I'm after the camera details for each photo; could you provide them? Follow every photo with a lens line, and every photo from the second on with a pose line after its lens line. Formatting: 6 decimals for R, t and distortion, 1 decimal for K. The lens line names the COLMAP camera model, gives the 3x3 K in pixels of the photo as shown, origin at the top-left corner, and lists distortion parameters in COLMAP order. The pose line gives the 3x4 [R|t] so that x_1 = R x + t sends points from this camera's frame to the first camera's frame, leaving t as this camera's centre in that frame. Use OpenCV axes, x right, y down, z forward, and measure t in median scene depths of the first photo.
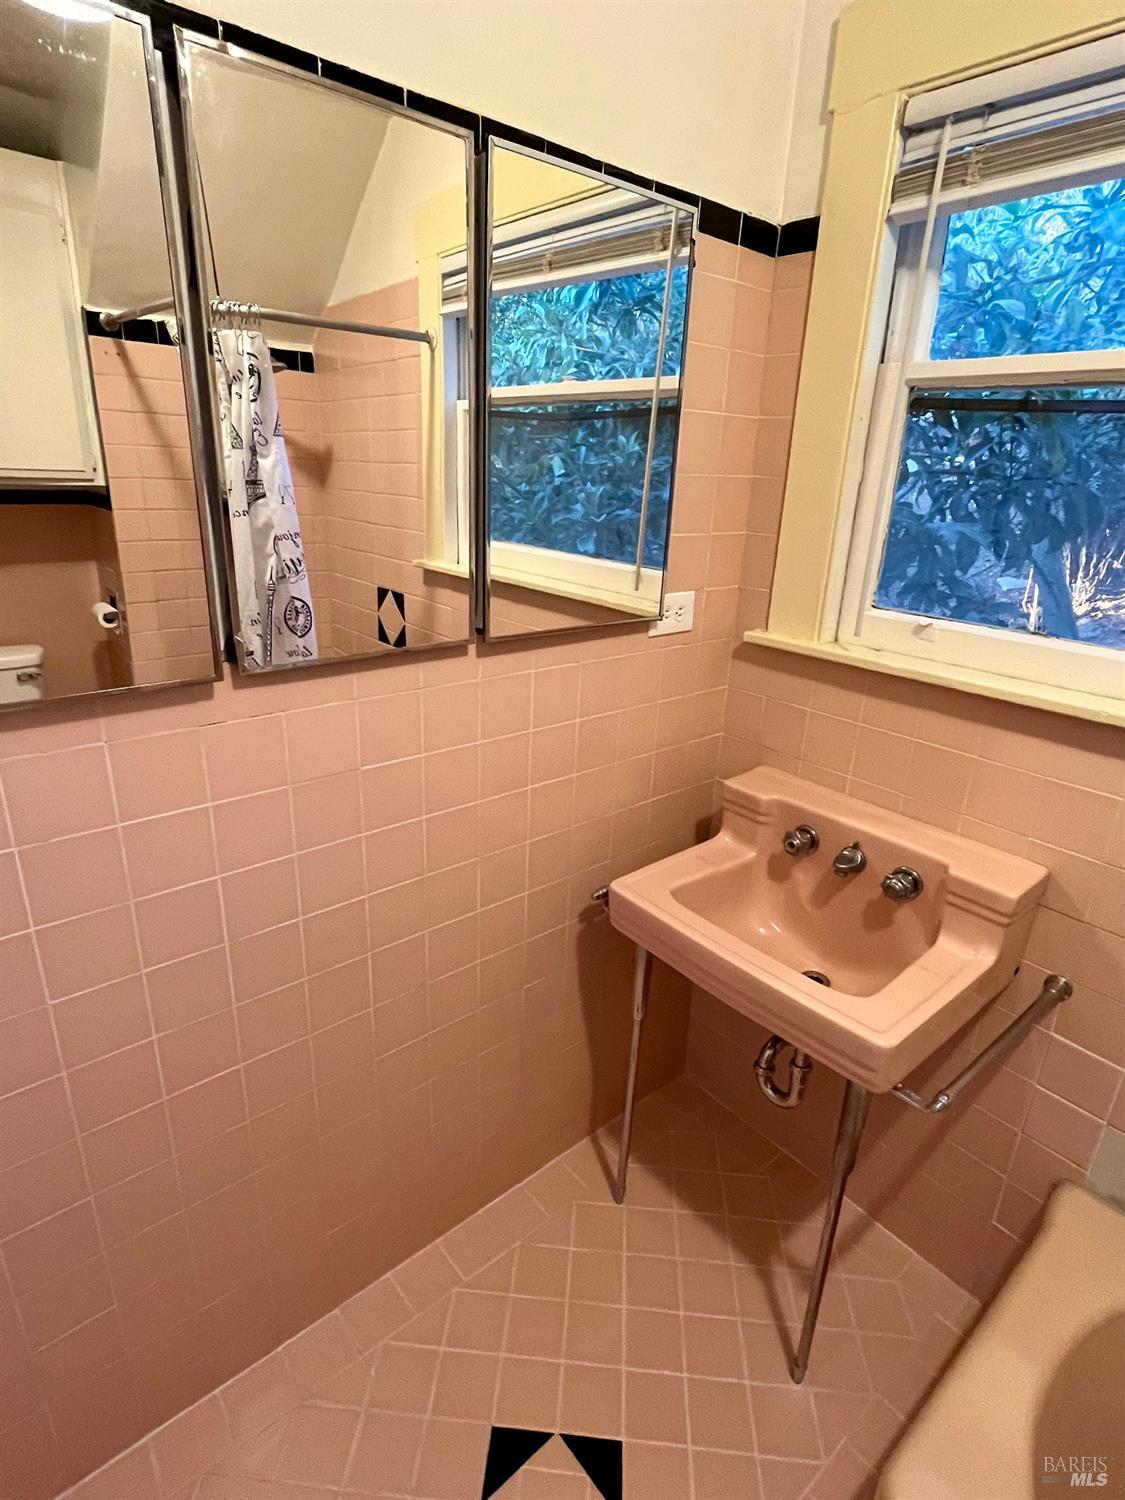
lens RADIAL K [[786.9, 0, 562.1], [0, 786.9, 746.5], [0, 0, 1]] dist [-0.000683, -0.000037]
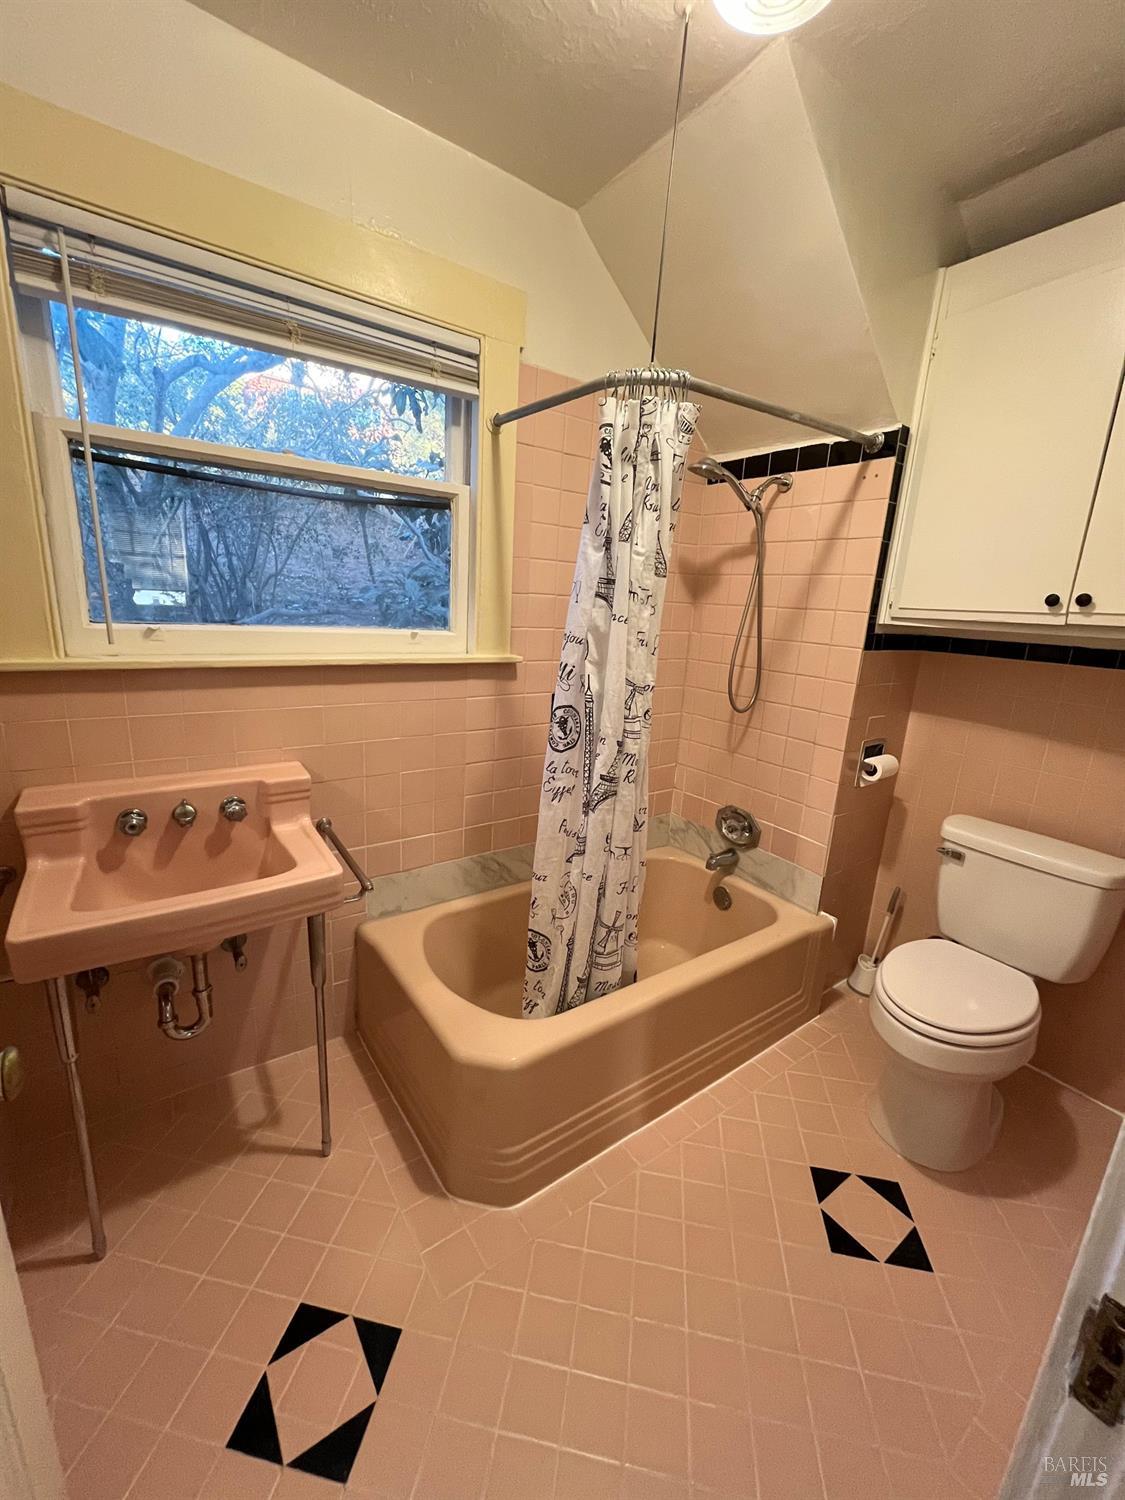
lens RADIAL K [[605.9, 0, 561.8], [0, 605.9, 748.8], [0, 0, 1]] dist [-0.000149, -0.000174]
pose [[0.089819, -0.274525, 0.957376, -0.493425], [0.283974, 0.928418, 0.239580, -0.017022], [-0.954616, 0.250351, 0.161347, 0.227638]]
